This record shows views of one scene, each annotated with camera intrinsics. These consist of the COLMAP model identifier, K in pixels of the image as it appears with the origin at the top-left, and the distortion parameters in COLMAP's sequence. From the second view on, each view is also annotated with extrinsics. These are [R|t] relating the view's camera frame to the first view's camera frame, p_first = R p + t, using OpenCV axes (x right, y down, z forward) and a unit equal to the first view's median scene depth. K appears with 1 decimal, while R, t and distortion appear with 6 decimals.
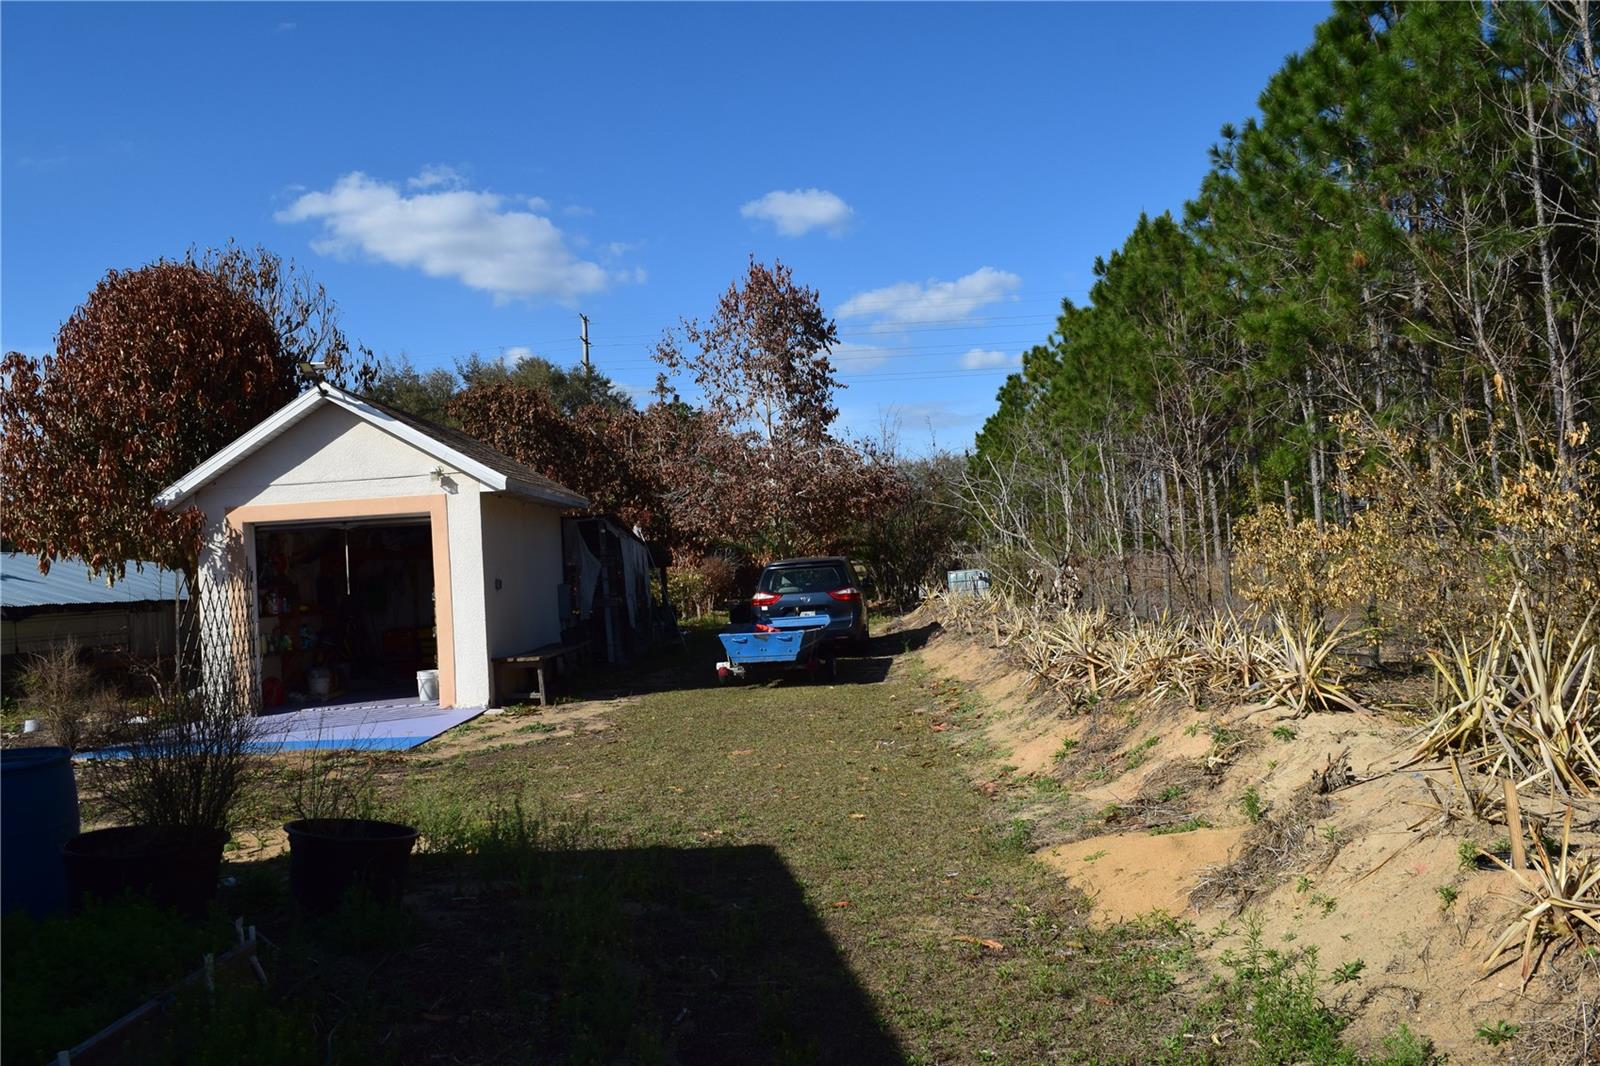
lens RADIAL K [[1255.8, 0, 800.0], [0, 1255.8, 533.0], [0, 0, 1]] dist [-0.104668, 0.062870]
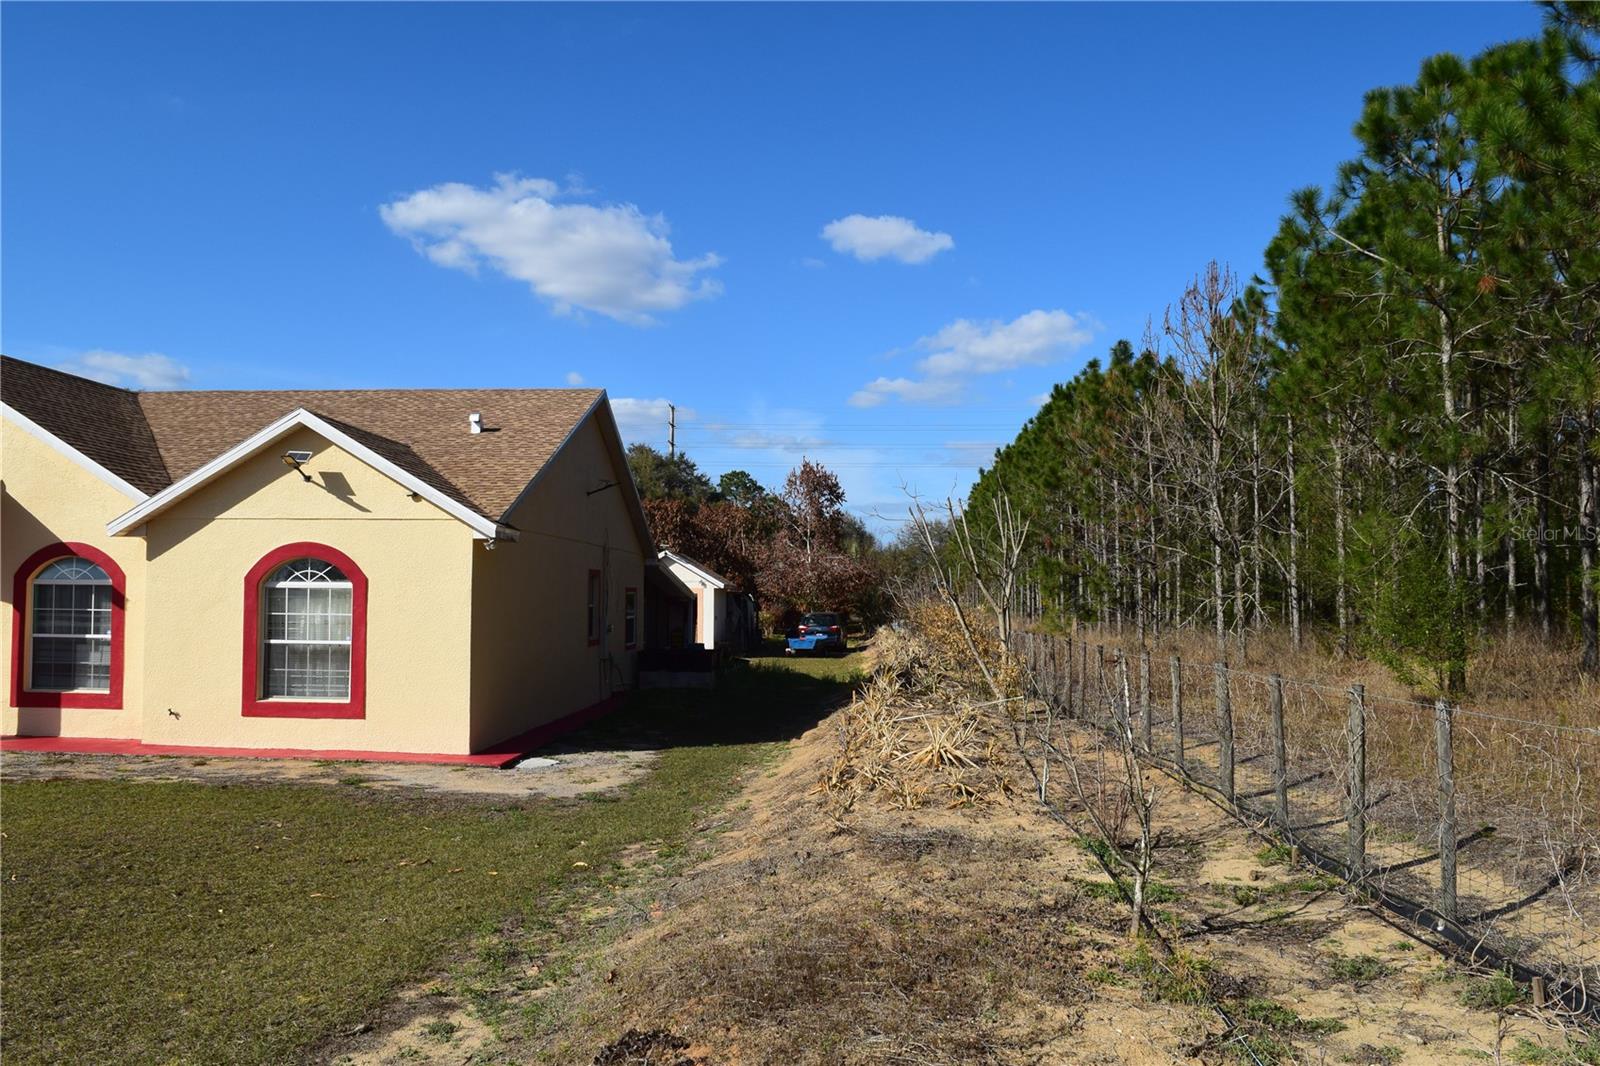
lens RADIAL K [[1249.0, 0, 804.5], [0, 1249.0, 534.5], [0, 0, 1]] dist [-0.101257, 0.026301]
pose [[0.998236, 0.053622, -0.025480, 0.038504], [-0.054261, 0.998211, -0.025093, -0.097032], [0.024088, 0.026432, 0.999360, -2.032385]]
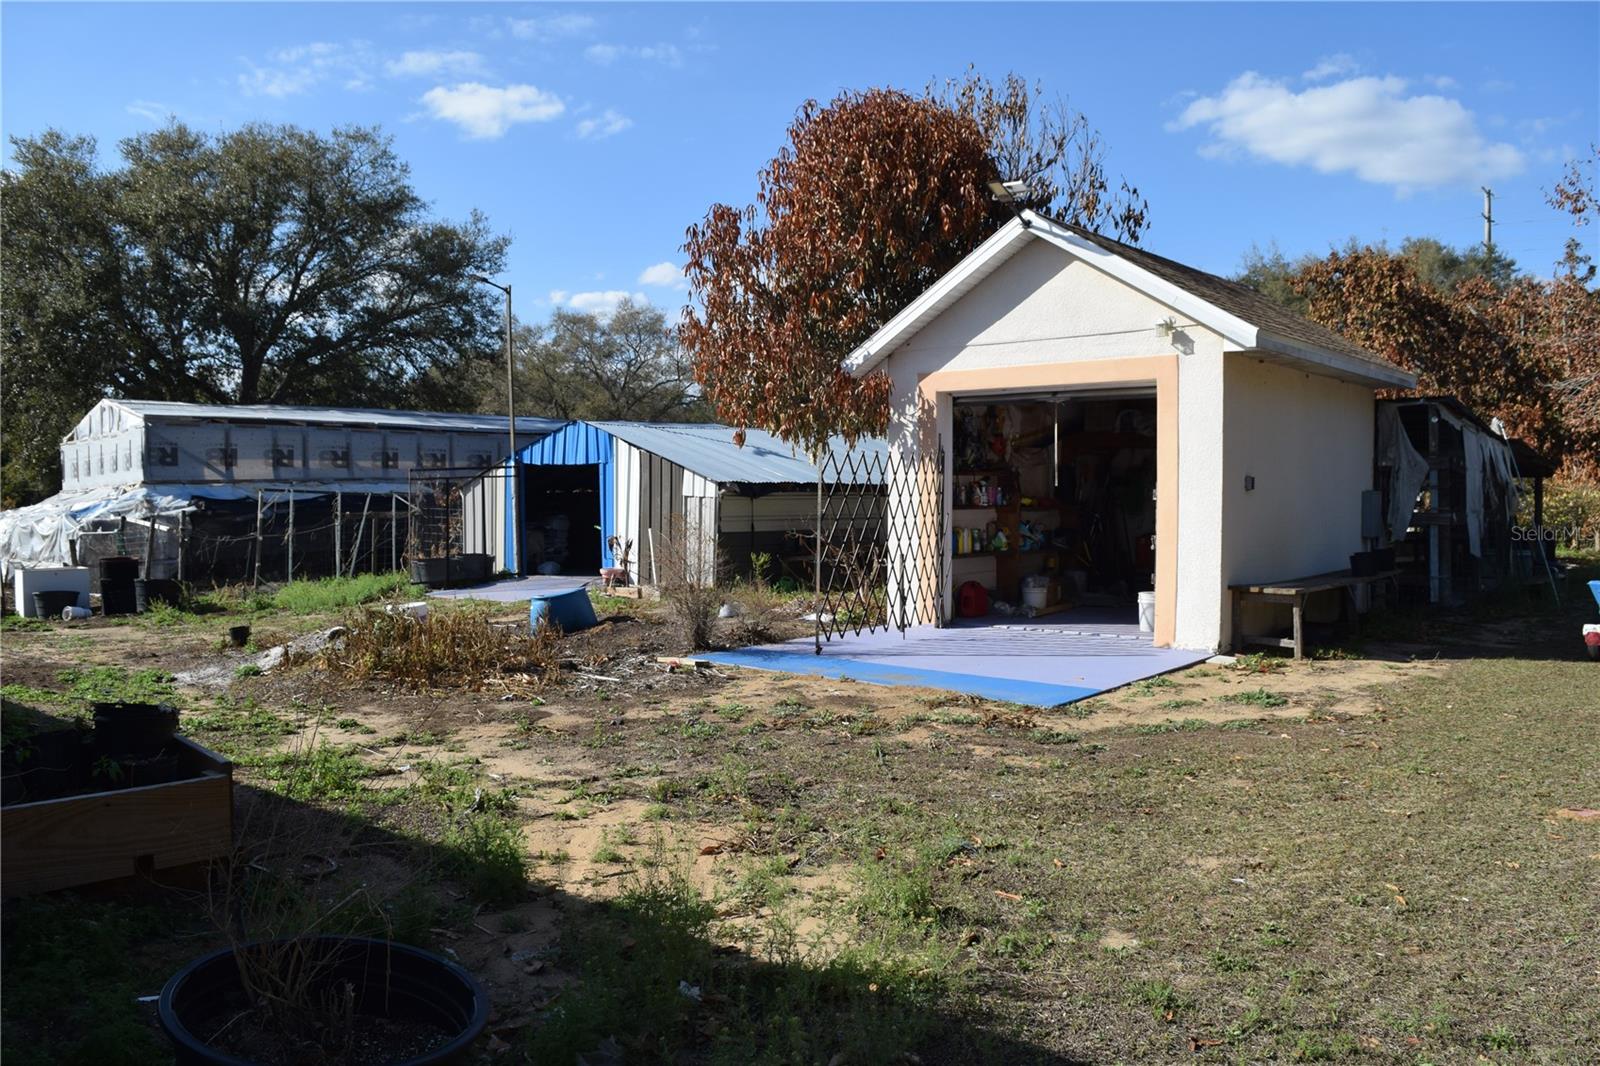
lens RADIAL K [[1255.8, 0, 800.0], [0, 1255.8, 533.0], [0, 0, 1]] dist [-0.104668, 0.062870]
pose [[0.778845, 0.074764, -0.622744, 0.003471], [-0.025756, 0.995845, 0.087345, 0.014319], [0.626687, -0.051989, 0.777535, 0.284311]]
